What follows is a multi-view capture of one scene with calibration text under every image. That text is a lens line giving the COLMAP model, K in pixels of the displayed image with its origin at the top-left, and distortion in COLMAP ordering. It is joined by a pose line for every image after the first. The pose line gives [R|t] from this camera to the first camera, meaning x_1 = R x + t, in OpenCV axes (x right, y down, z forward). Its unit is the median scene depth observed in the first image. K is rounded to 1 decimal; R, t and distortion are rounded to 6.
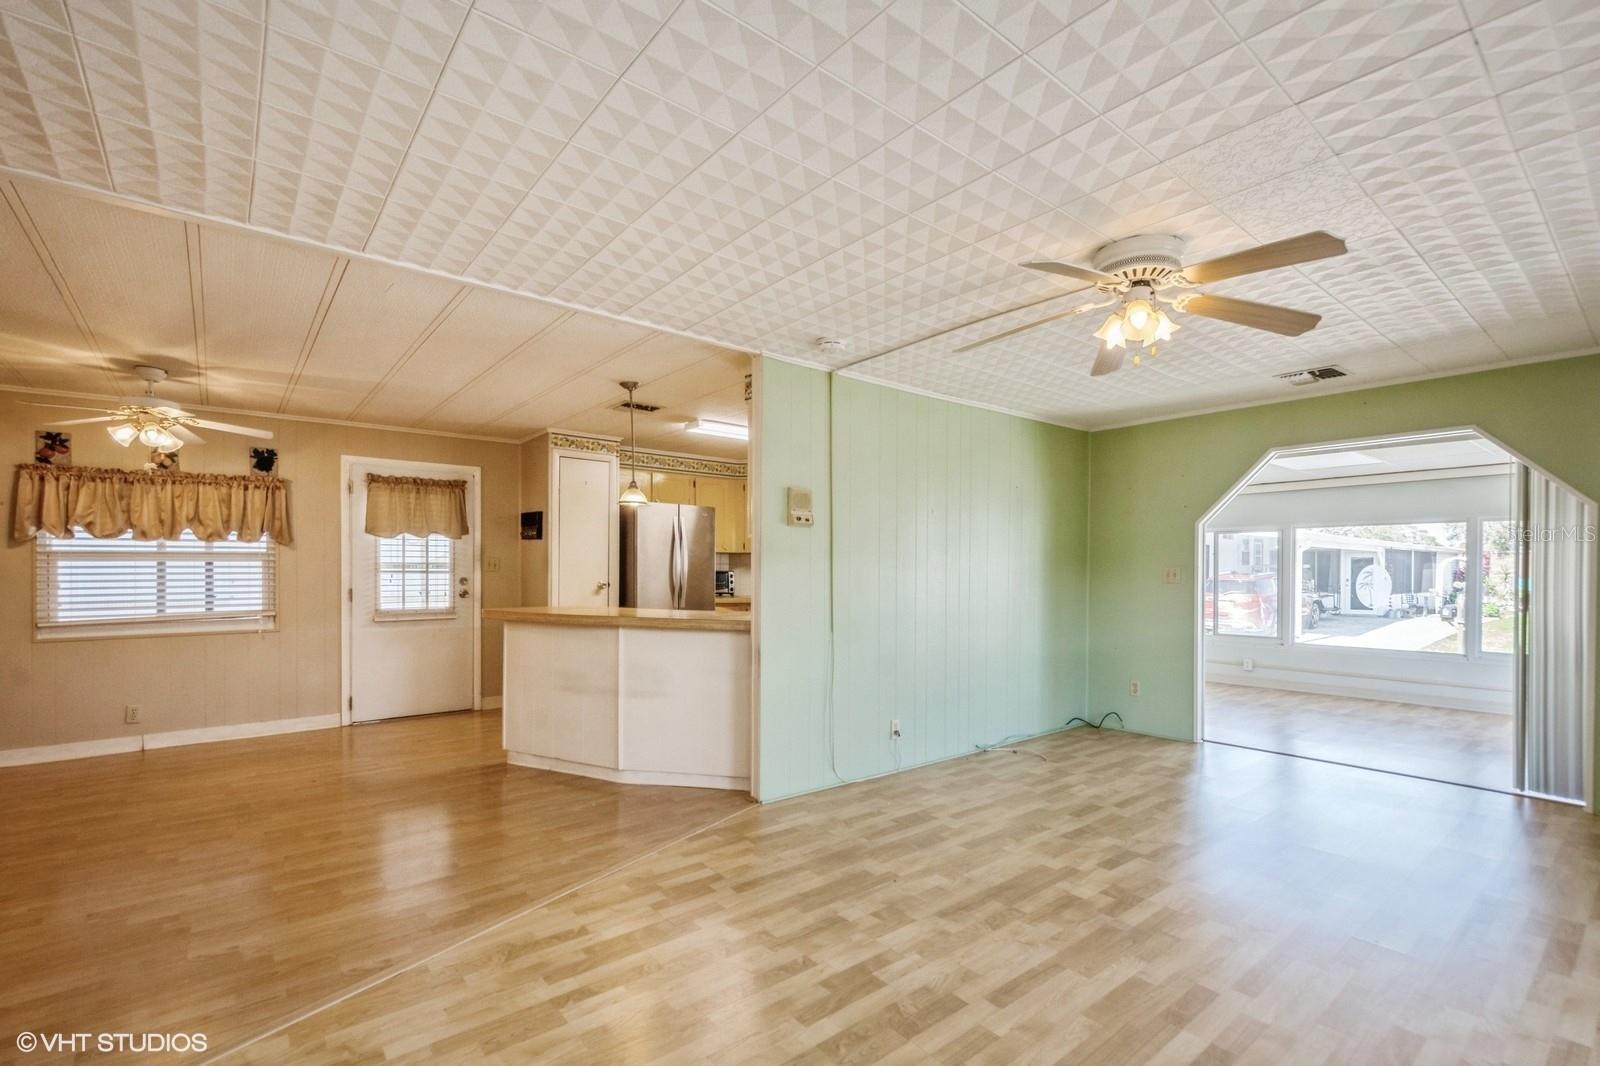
lens RADIAL K [[722.9, 0, 816.8], [0, 722.9, 576.9], [0, 0, 1]] dist [-0.002347, -0.001507]
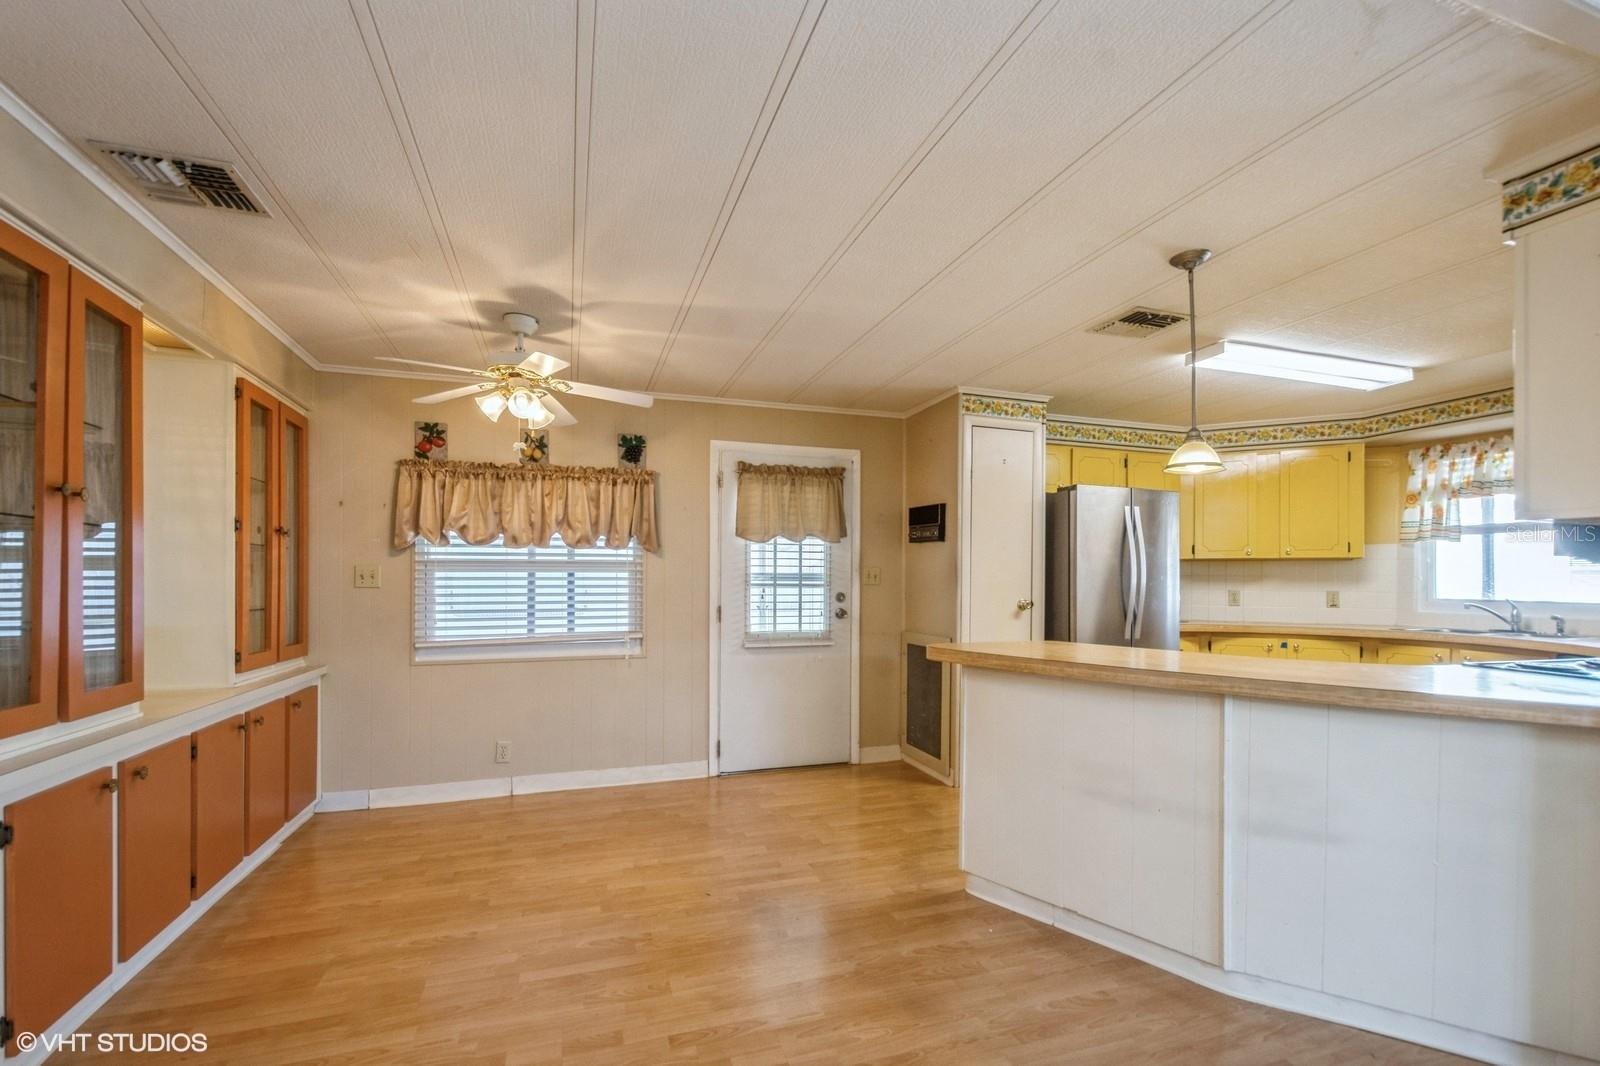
lens RADIAL K [[709.9, 0, 808.4], [0, 709.9, 582.3], [0, 0, 1]] dist [0.018318, -0.011222]
pose [[0.933248, 0.003153, -0.359218, -0.313574], [-0.005879, 0.999962, -0.006497, -0.006416], [0.359184, 0.008176, 0.933231, 0.346276]]
